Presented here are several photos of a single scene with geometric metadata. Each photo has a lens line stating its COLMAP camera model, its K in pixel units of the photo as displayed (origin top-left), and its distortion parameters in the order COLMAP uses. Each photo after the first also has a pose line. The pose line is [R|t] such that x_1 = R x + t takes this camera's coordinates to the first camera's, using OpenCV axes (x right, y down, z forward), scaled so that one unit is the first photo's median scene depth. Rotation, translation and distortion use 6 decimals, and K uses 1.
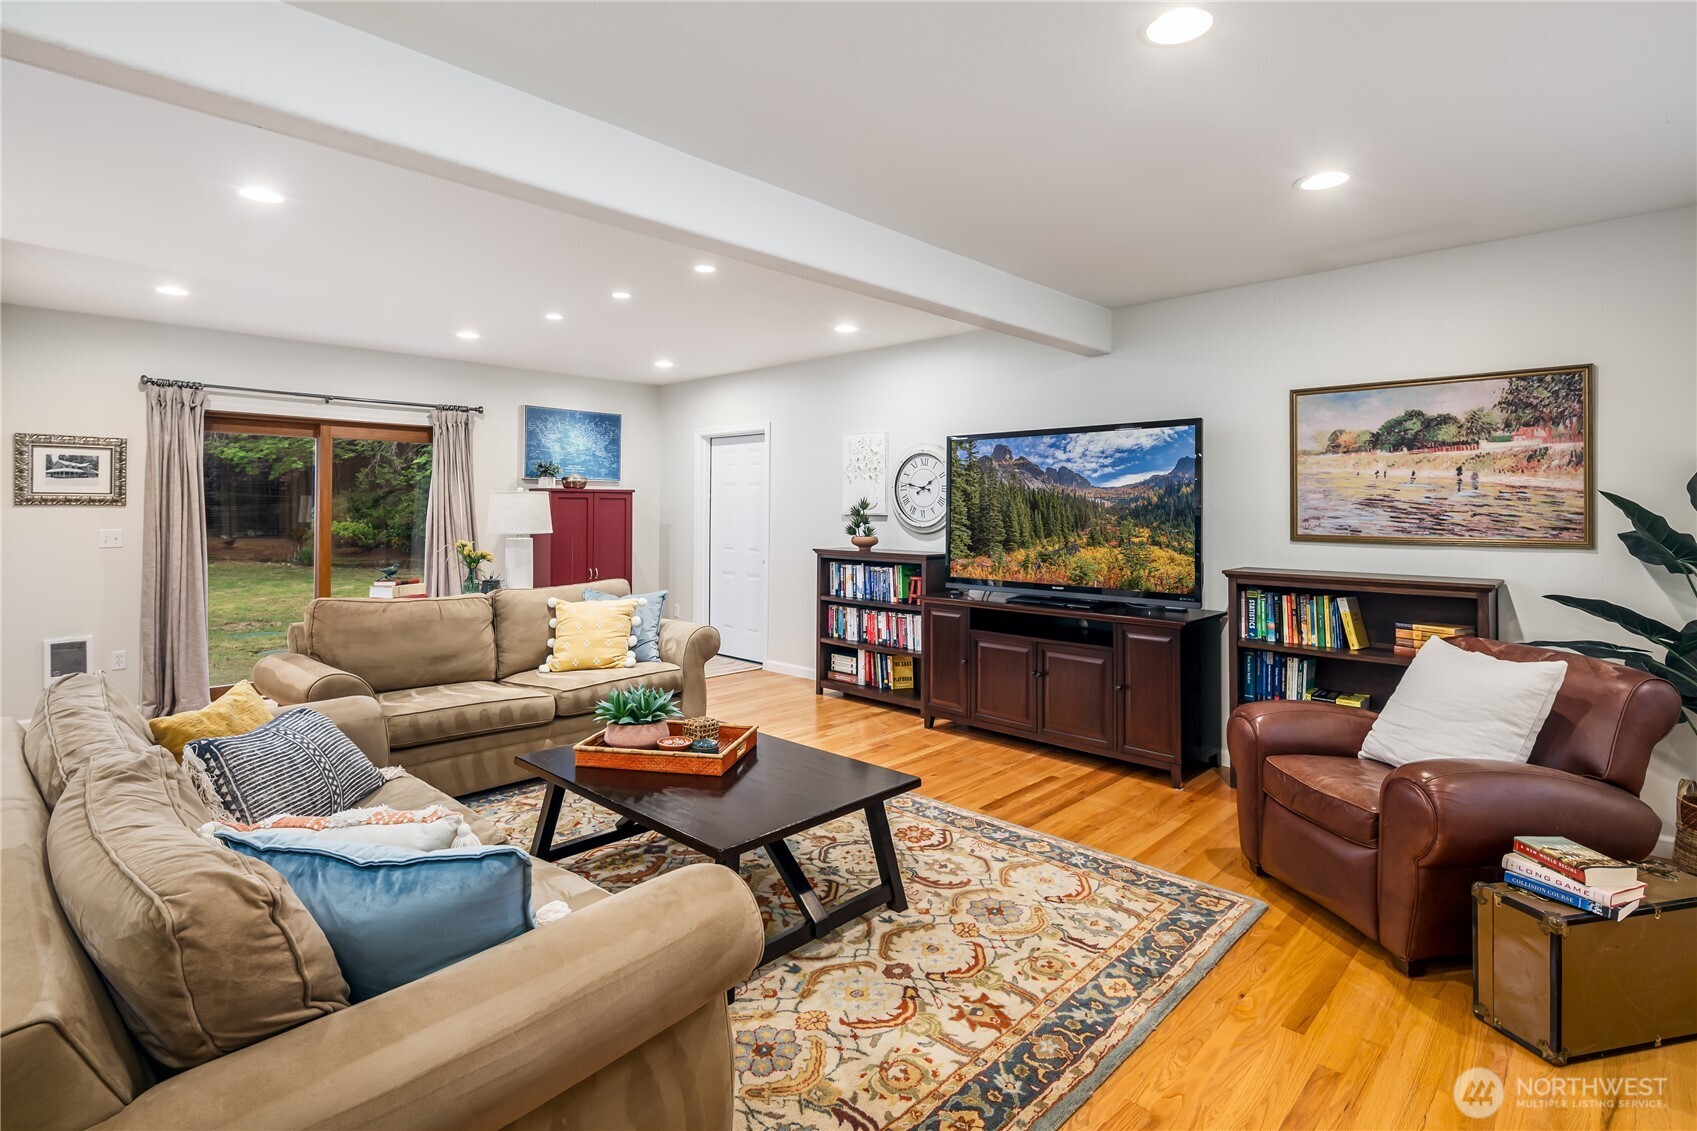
lens RADIAL K [[827.2, 0, 848.4], [0, 827.2, 557.9], [0, 0, 1]] dist [0.009555, -0.000331]
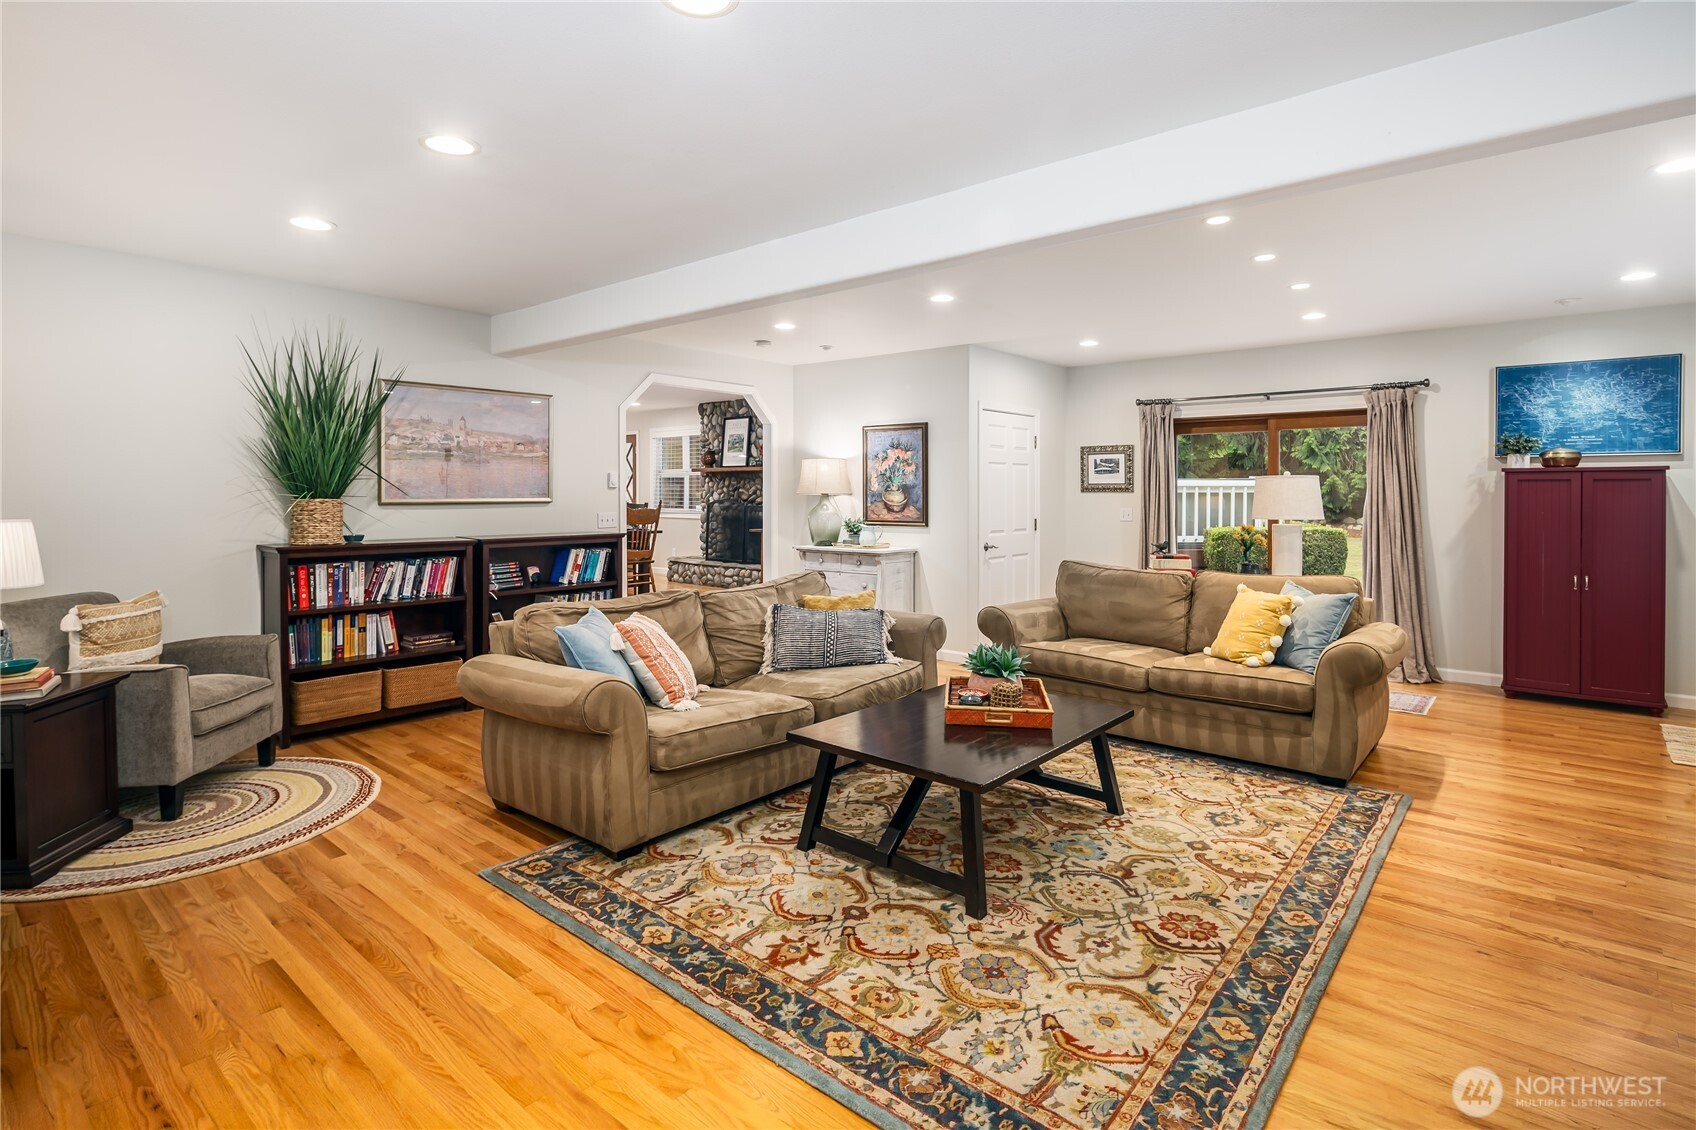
lens RADIAL K [[826.7, 0, 847.9], [0, 826.7, 557.4], [0, 0, 1]] dist [0.009555, -0.000331]
pose [[0.064844, 0.075933, -0.995002, 0.893036], [-0.061997, 0.995481, 0.071929, -0.038123], [0.995968, 0.057023, 0.069259, 0.712805]]
